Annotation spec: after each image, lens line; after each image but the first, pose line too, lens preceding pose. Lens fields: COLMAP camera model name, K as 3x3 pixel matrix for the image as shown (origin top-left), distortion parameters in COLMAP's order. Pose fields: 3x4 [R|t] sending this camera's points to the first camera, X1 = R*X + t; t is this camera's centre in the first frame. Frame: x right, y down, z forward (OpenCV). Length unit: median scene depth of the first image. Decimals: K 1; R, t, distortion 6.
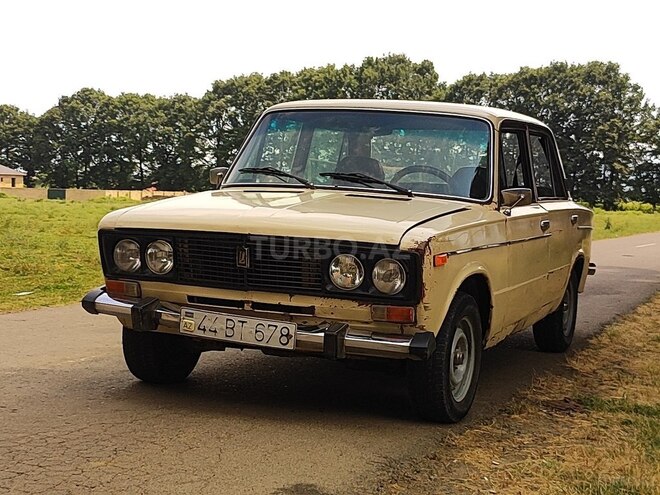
lens RADIAL K [[1190.9, 0, 333.5], [0, 1190.9, 243.0], [0, 0, 1]] dist [0.085580, 0.000000]
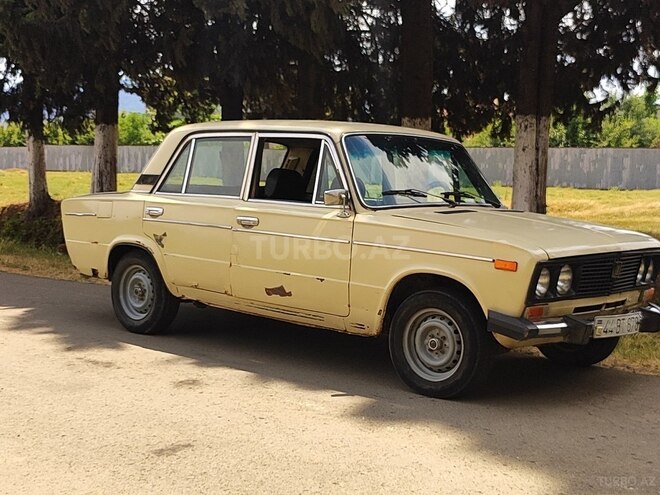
lens RADIAL K [[979.0, 0, 326.4], [0, 979.0, 244.6], [0, 0, 1]] dist [0.038524, 0.000000]
pose [[0.347093, -0.106179, 0.931801, -1.110344], [0.037806, 0.994347, 0.099223, -0.124831], [-0.937068, 0.000788, 0.349145, 0.884863]]
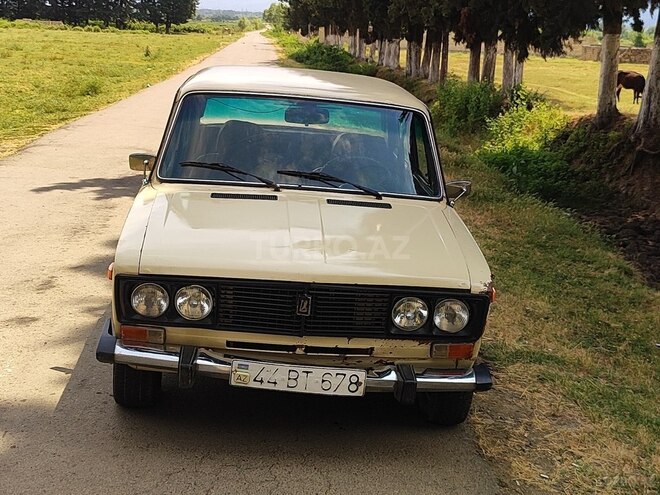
lens RADIAL K [[979.0, 0, 343.4], [0, 979.0, 237.6], [0, 0, 1]] dist [0.038524, 0.000000]
pose [[0.898605, -0.072988, 0.432645, -0.365062], [-0.008228, 0.983090, 0.182938, -0.176066], [-0.438681, -0.167949, 0.882809, 0.293179]]
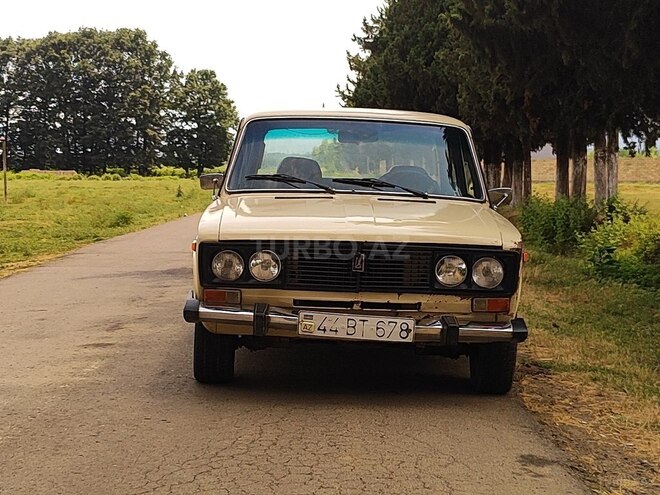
lens RADIAL K [[1190.9, 0, 328.0], [0, 1190.9, 243.7], [0, 0, 1]] dist [0.085580, 0.000000]
pose [[0.927061, -0.047500, 0.371889, -0.492245], [0.036794, 0.998680, 0.035836, -0.044418], [-0.373100, -0.019539, 0.927585, -0.017895]]
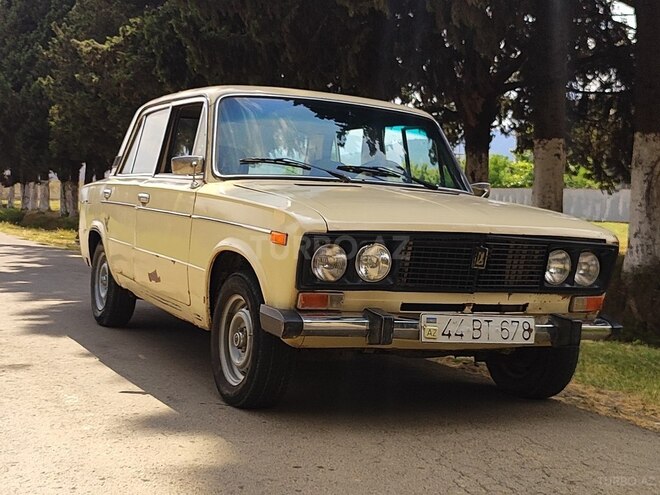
lens RADIAL K [[979.0, 0, 334.1], [0, 979.0, 249.2], [0, 0, 1]] dist [0.038524, 0.000000]
pose [[0.674371, -0.046527, 0.736925, -0.696098], [0.020459, 0.998807, 0.044339, -0.030504], [-0.738109, -0.014824, 0.674519, 0.536806]]
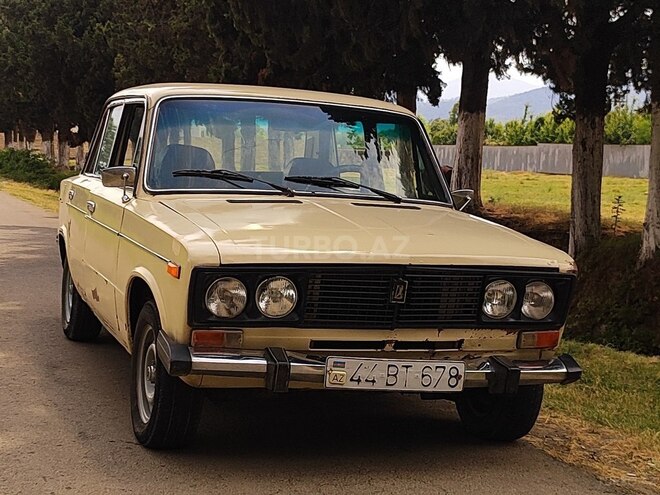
lens RADIAL K [[1190.9, 0, 337.9], [0, 1190.9, 244.2], [0, 0, 1]] dist [0.085580, 0.000000]
pose [[0.754082, -0.057850, 0.654228, -0.641385], [0.020071, 0.997678, 0.065086, -0.075665], [-0.656474, -0.035950, 0.753492, 0.365624]]
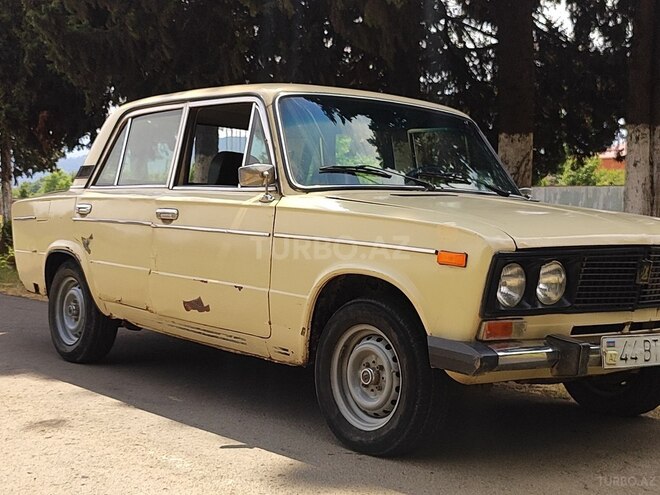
lens RADIAL K [[979.9, 0, 338.8], [0, 979.9, 254.0], [0, 0, 1]] dist [0.053850, 0.000000]
pose [[0.481818, -0.069543, 0.873507, -0.770216], [0.044922, 0.997495, 0.054635, -0.047860], [-0.875119, 0.012915, 0.483735, 0.812046]]
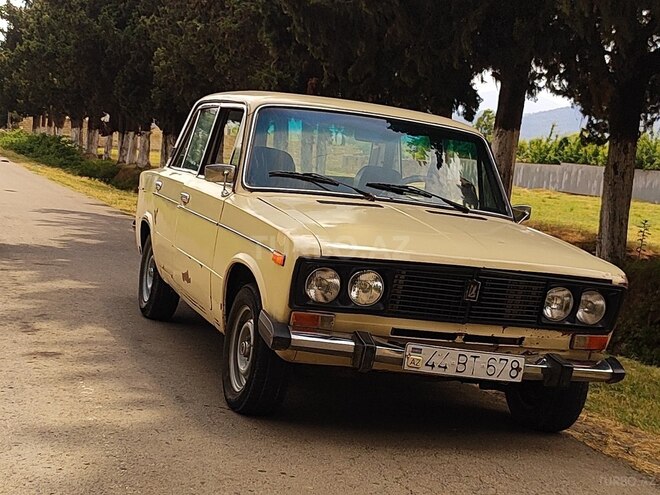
lens RADIAL K [[1190.9, 0, 341.5], [0, 1190.9, 242.3], [0, 0, 1]] dist [0.085580, 0.000000]
pose [[0.762129, -0.002765, 0.647419, -0.760330], [-0.046913, 0.997126, 0.059483, -0.077804], [-0.645723, -0.075706, 0.759809, 0.311975]]
